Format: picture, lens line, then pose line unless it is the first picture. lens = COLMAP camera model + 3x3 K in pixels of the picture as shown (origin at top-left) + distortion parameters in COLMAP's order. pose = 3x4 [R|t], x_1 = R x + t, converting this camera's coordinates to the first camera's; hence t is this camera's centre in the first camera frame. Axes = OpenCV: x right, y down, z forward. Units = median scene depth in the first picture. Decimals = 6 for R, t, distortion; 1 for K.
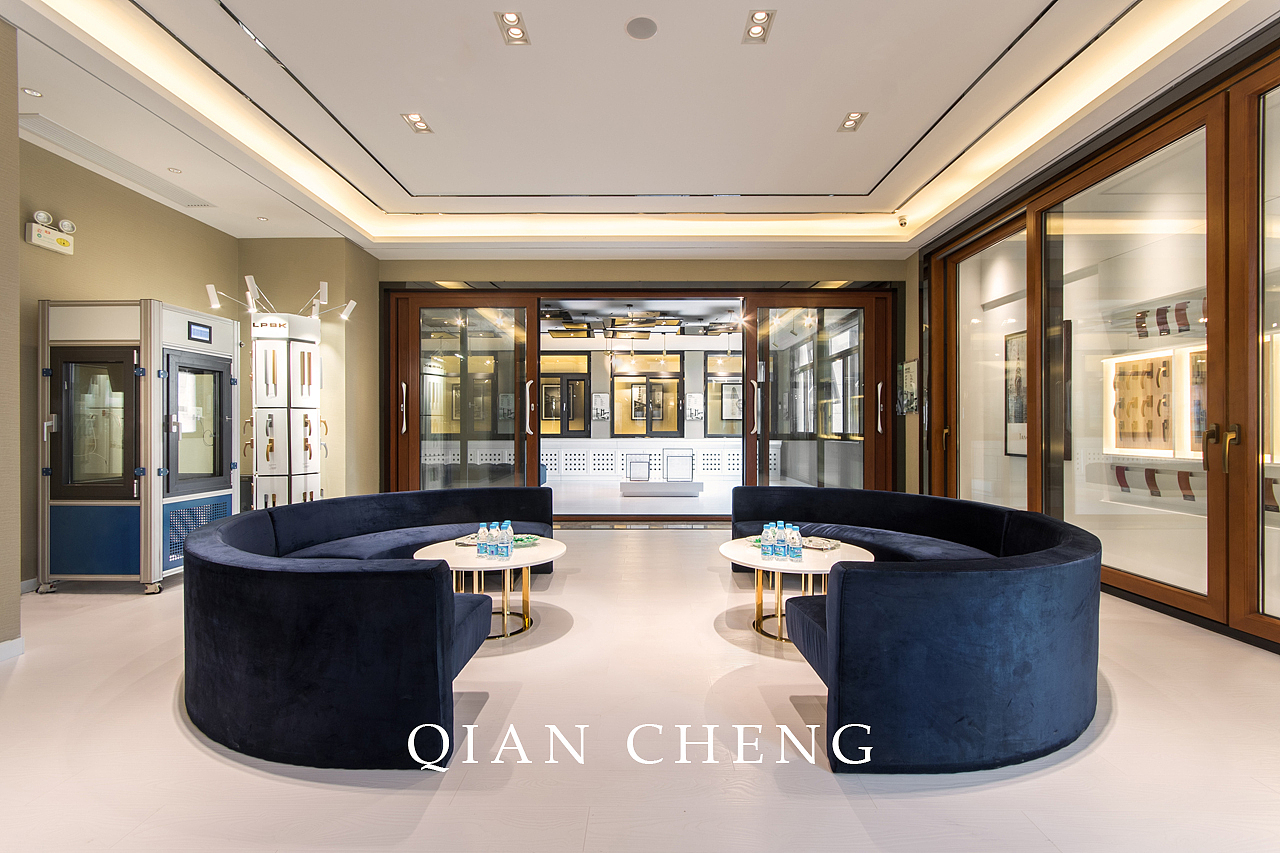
lens RADIAL K [[570.9, 0, 640.0], [0, 570.9, 426.5], [0, 0, 1]] dist [-0.001087, -0.000162]
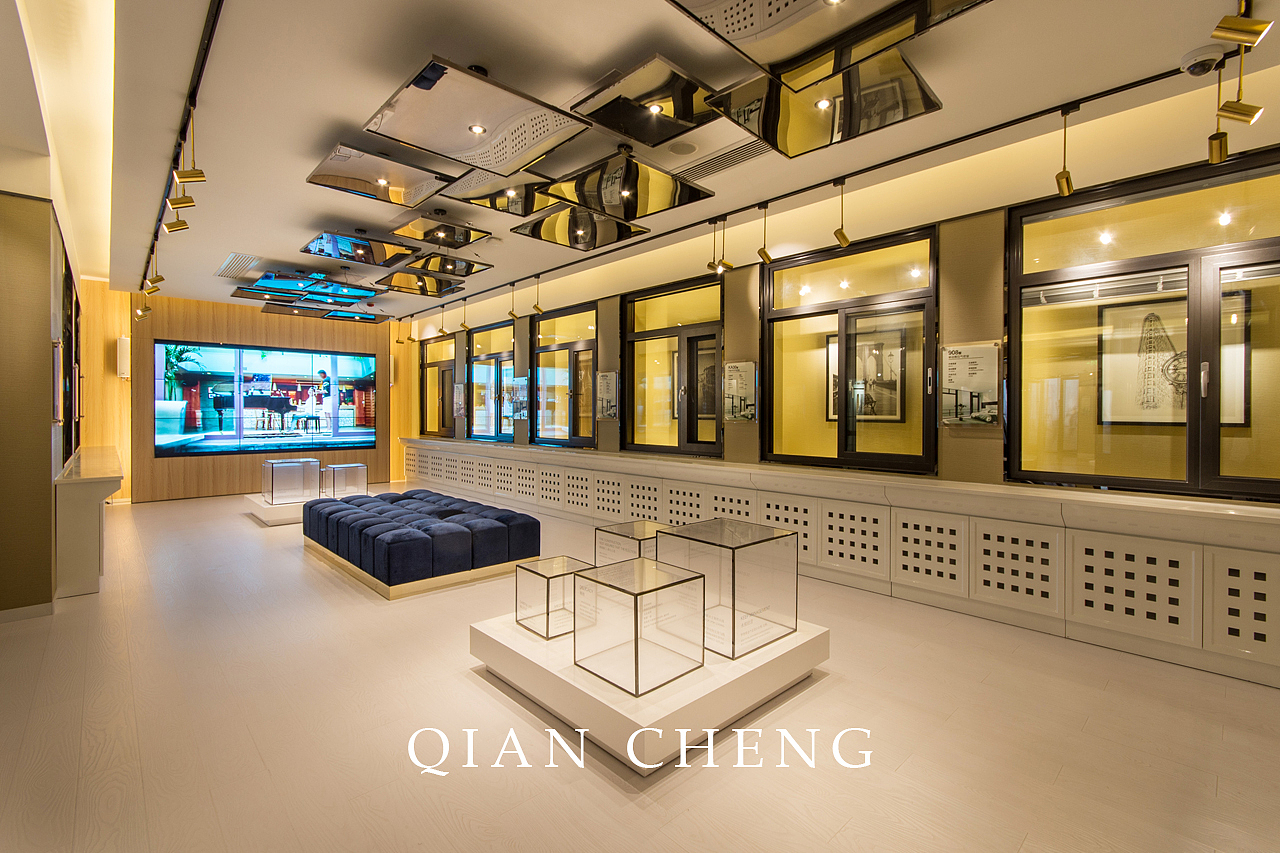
lens RADIAL K [[570.9, 0, 640.0], [0, 570.9, 426.5], [0, 0, 1]] dist [-0.001087, -0.000162]
pose [[0.689216, 0.017978, -0.724333, 0.202975], [-0.002734, 0.999750, 0.022213, -0.017163], [0.724551, -0.013329, 0.689093, 0.626624]]
